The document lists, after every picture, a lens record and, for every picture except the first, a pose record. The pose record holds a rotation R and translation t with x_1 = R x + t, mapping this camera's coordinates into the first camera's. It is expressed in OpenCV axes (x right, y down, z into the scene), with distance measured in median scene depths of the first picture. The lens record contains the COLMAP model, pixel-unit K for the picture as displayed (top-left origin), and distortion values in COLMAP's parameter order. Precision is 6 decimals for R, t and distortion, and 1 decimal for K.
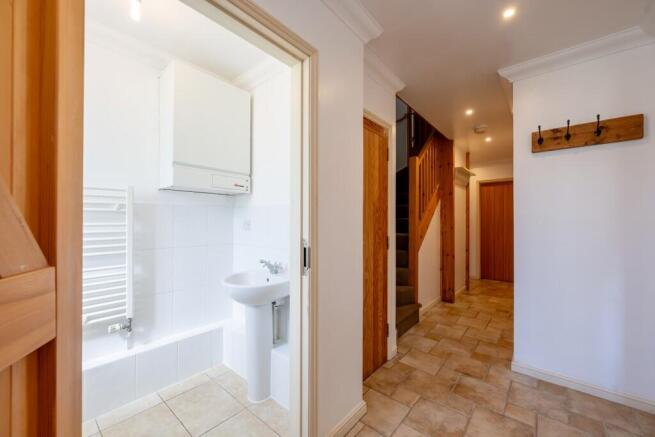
lens RADIAL K [[261.3, 0, 327.5], [0, 261.3, 218.5], [0, 0, 1]] dist [0.001055, 0.000008]
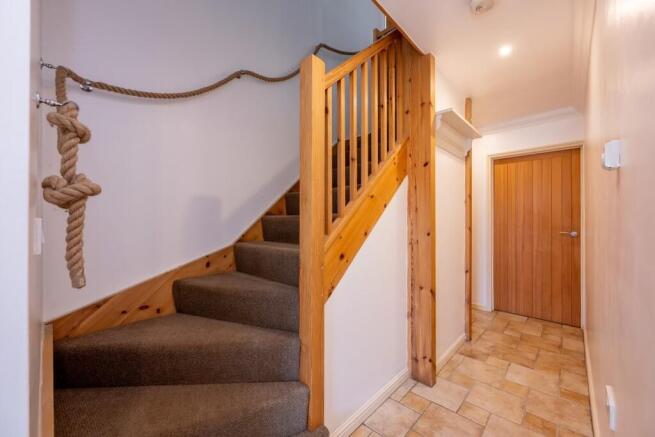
lens RADIAL K [[261.3, 0, 327.5], [0, 261.3, 218.5], [0, 0, 1]] dist [0.001055, 0.000008]
pose [[0.998593, -0.006987, -0.052572, 0.302882], [0.007372, 0.999947, 0.007140, 0.001957], [0.052519, -0.007518, 0.998592, 0.485973]]
